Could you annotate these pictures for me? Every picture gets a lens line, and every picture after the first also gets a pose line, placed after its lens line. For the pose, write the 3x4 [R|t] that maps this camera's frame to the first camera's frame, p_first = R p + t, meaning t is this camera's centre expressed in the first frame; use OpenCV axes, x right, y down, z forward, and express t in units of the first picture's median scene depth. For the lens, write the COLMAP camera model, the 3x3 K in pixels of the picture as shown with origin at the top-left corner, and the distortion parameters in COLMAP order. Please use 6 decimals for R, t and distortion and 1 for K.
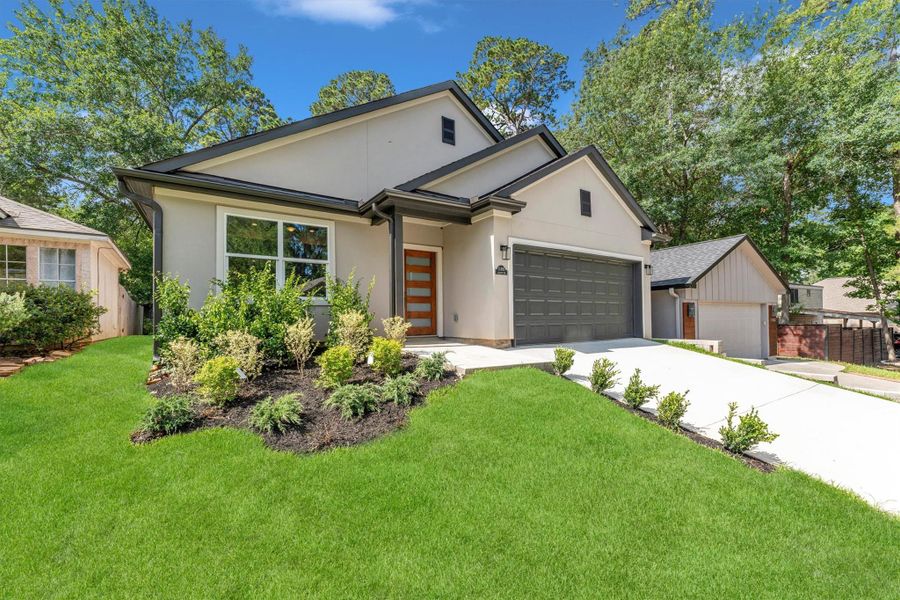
lens RADIAL K [[359.7, 0, 443.1], [0, 359.7, 312.7], [0, 0, 1]] dist [-0.000248, 0.000312]
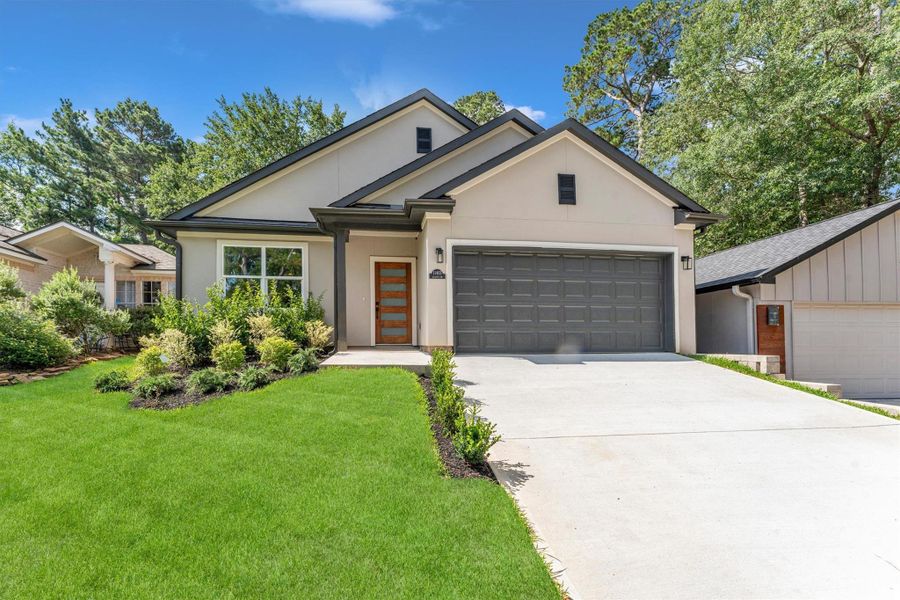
lens RADIAL K [[359.7, 0, 430.7], [0, 359.7, 340.4], [0, 0, 1]] dist [-0.000248, 0.000312]
pose [[0.906135, 0.005806, -0.422948, 0.470361], [-0.000122, 0.999909, 0.013464, 0.039411], [0.422988, -0.012148, 0.906054, 0.095437]]
